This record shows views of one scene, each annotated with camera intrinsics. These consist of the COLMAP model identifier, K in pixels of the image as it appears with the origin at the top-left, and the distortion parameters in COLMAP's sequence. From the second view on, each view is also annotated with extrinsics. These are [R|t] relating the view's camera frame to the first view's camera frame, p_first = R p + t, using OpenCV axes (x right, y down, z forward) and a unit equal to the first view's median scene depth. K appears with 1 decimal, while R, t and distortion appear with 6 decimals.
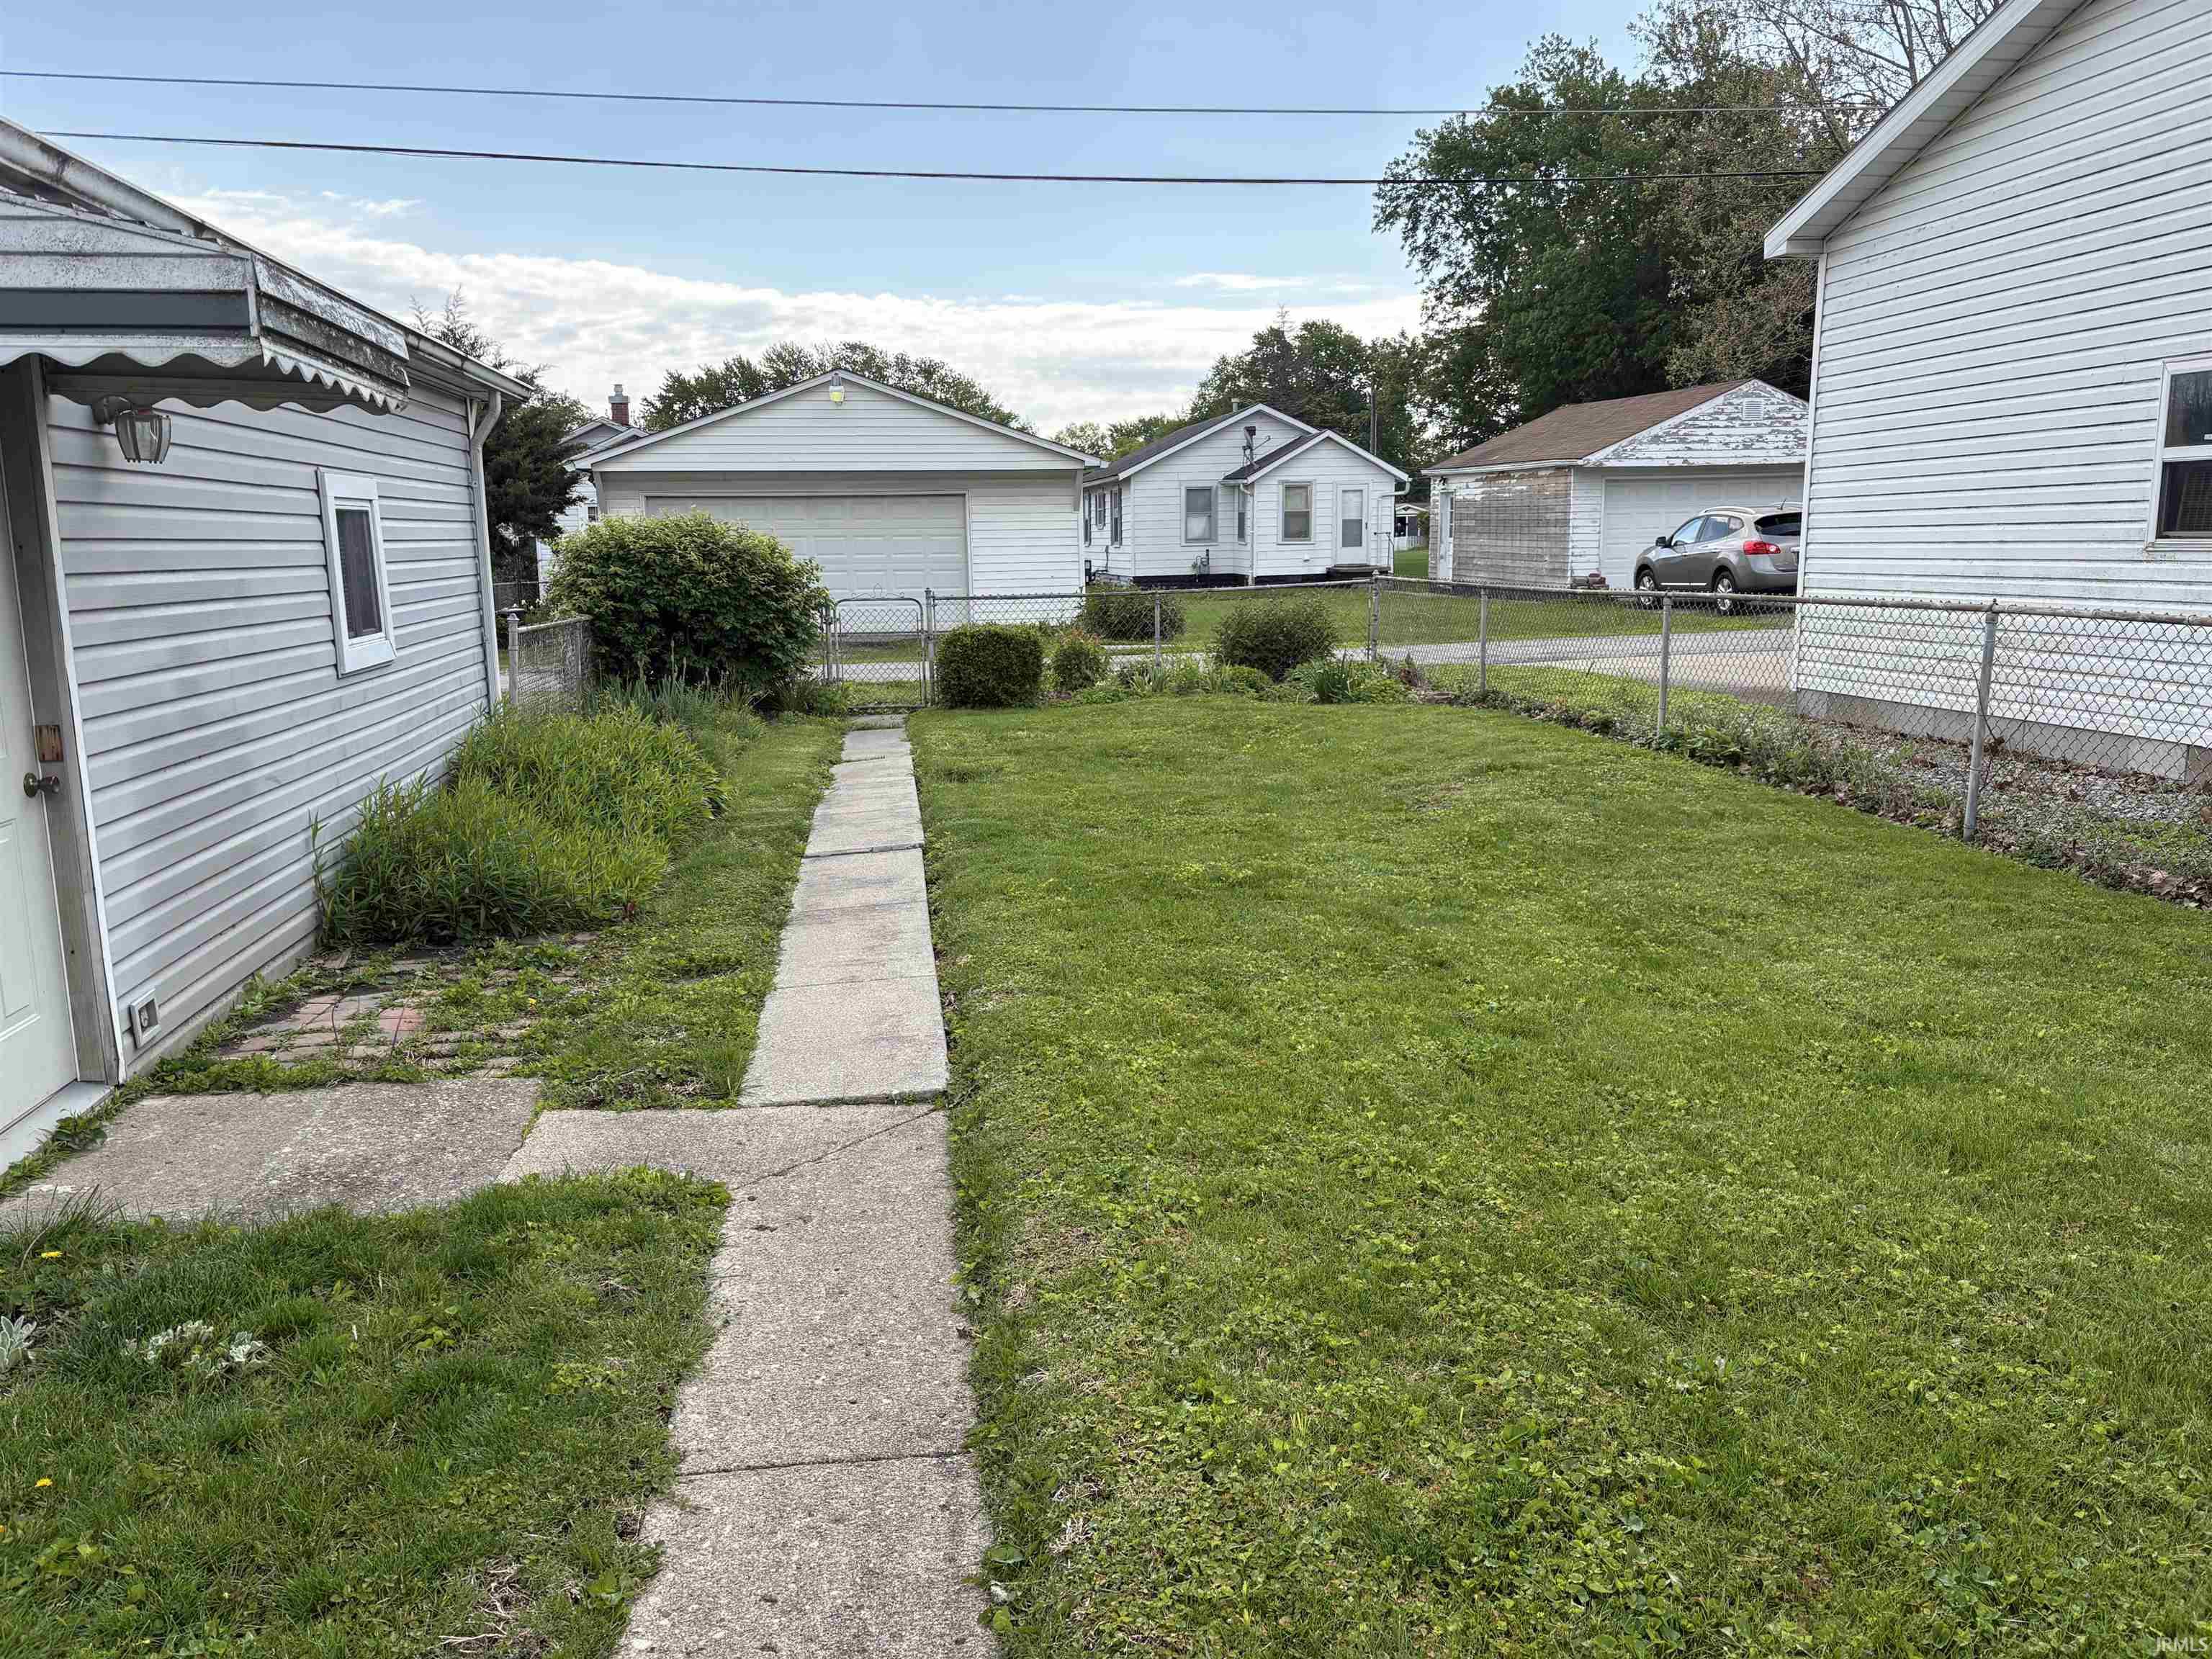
lens RADIAL K [[1665.8, 0, 1100.5], [0, 1665.8, 886.2], [0, 0, 1]] dist [0.010209, -0.048302]
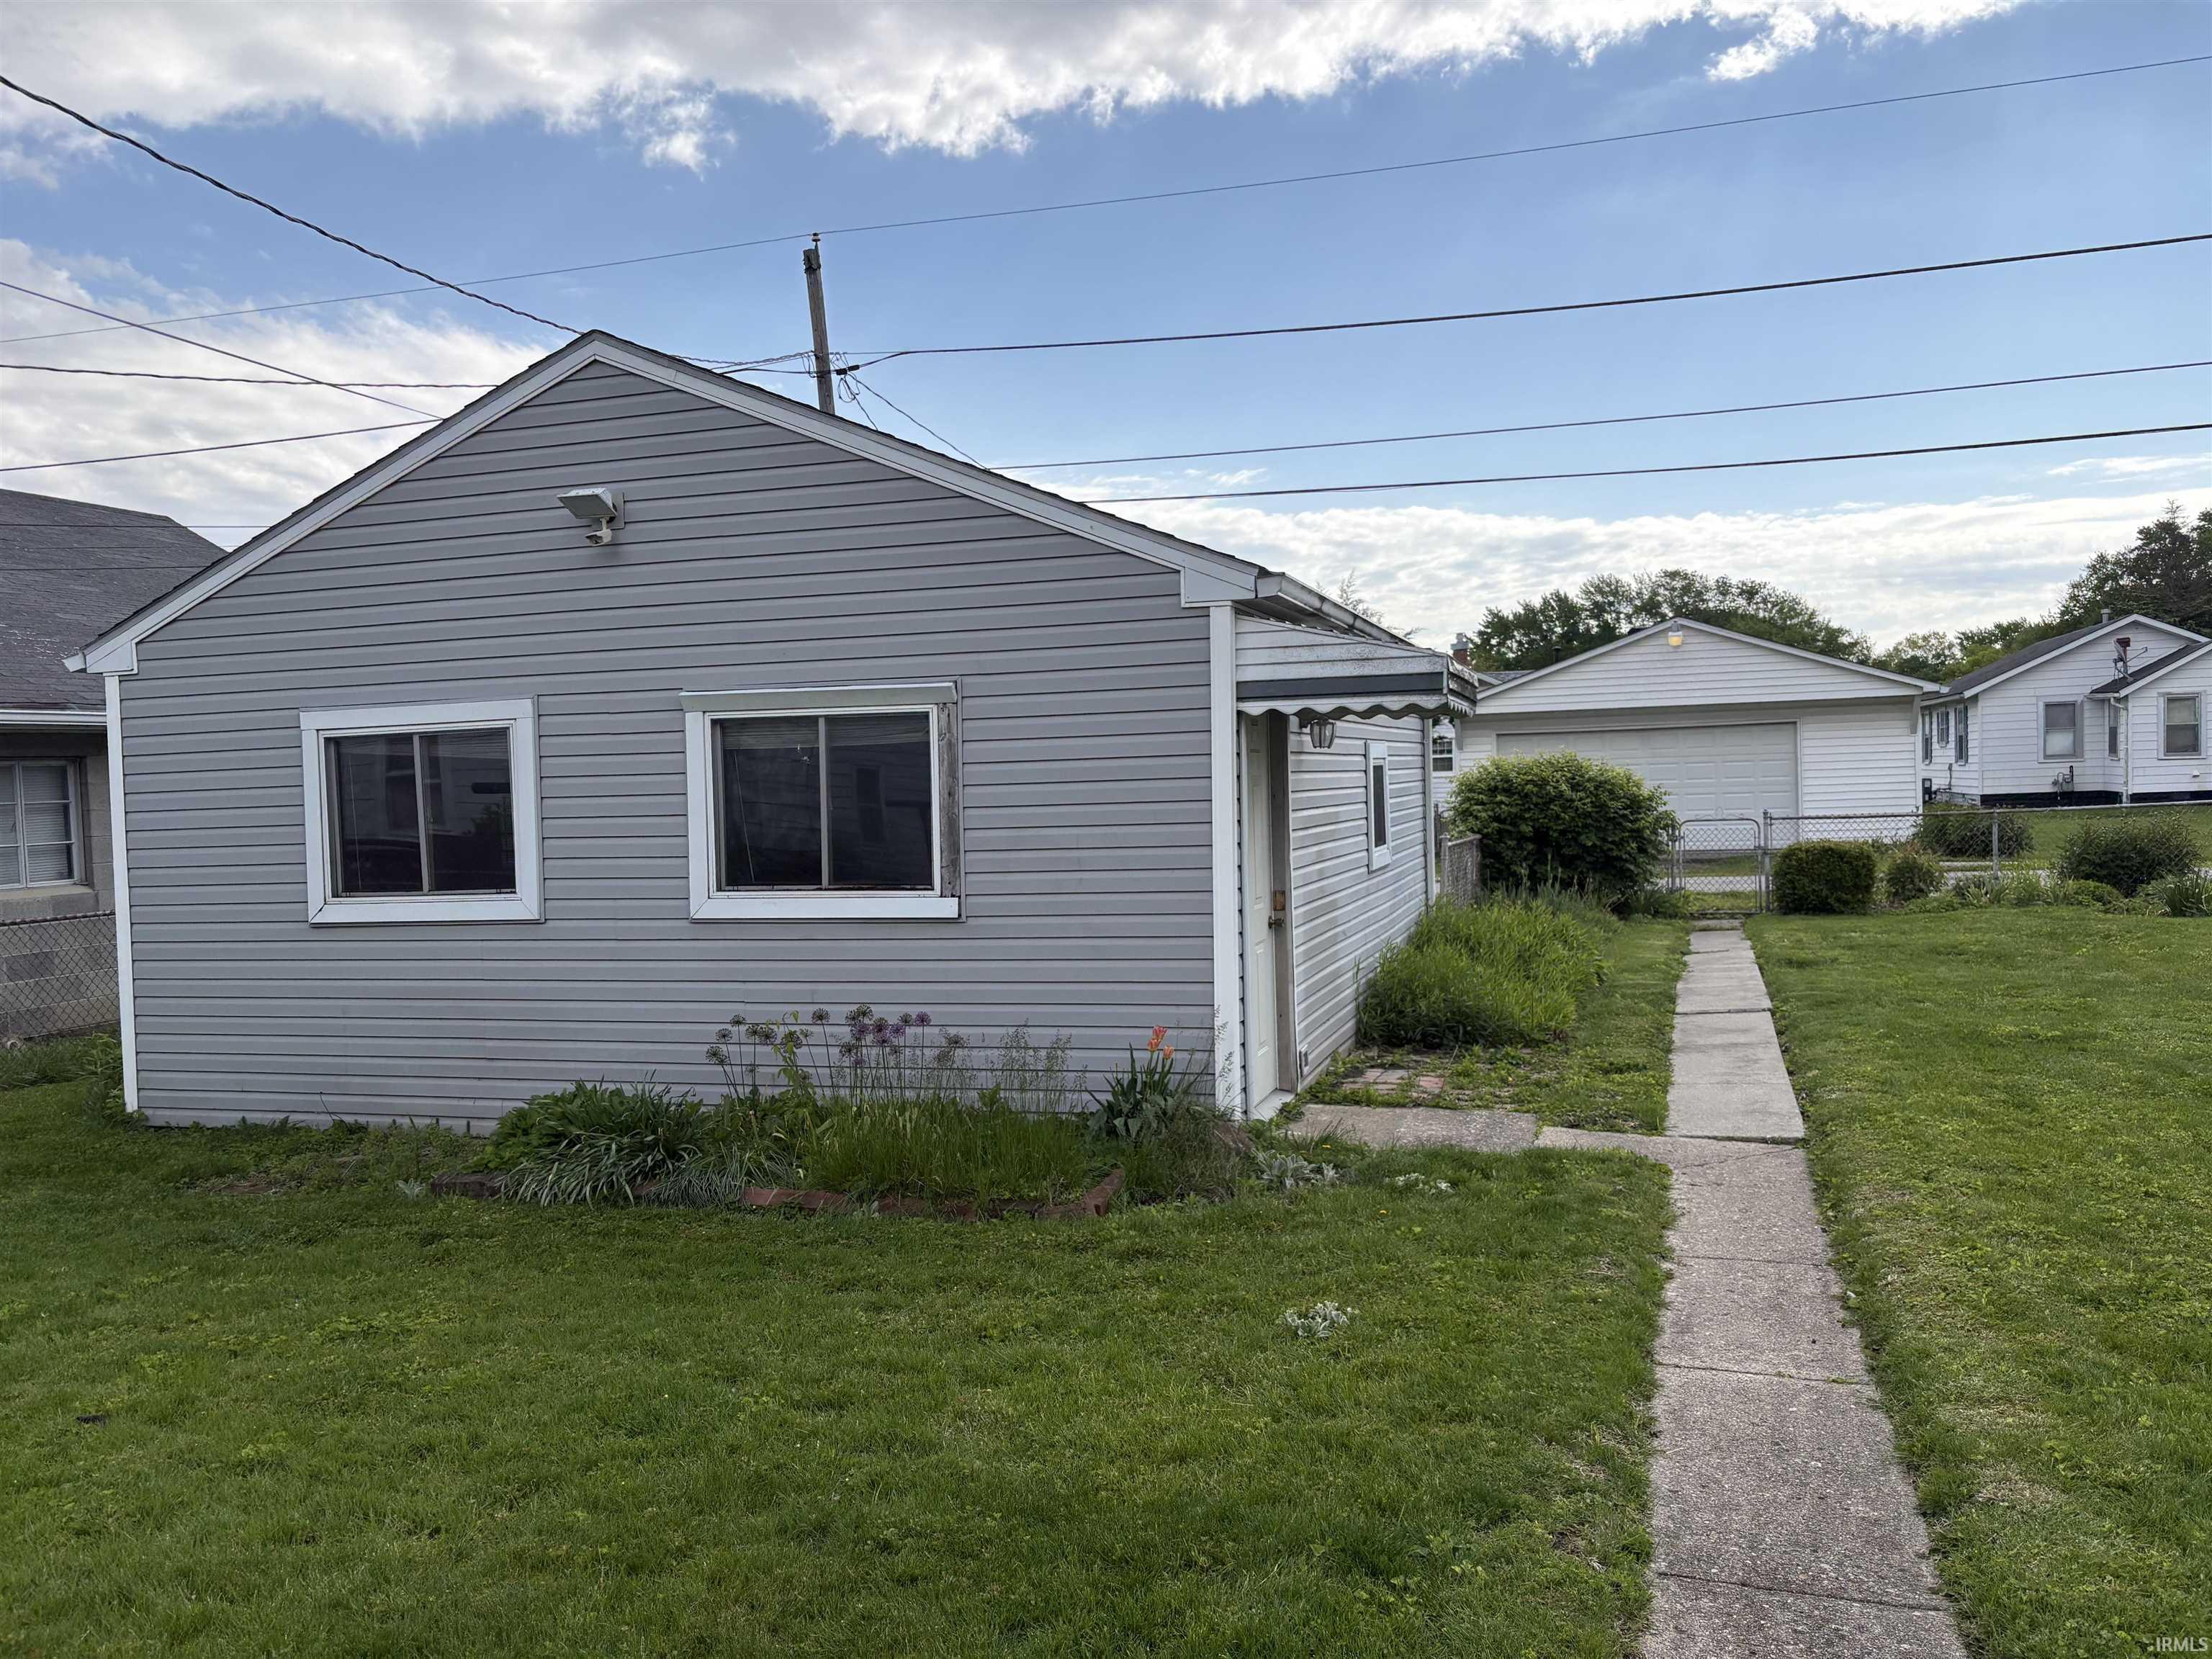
lens RADIAL K [[1671.9, 0, 1117.5], [0, 1671.9, 858.6], [0, 0, 1]] dist [0.035771, -0.005795]
pose [[0.897214, 0.004853, -0.441569, 0.007605], [-0.069791, 0.988931, -0.130938, 0.039375], [0.436046, 0.148297, 0.887621, -0.233846]]
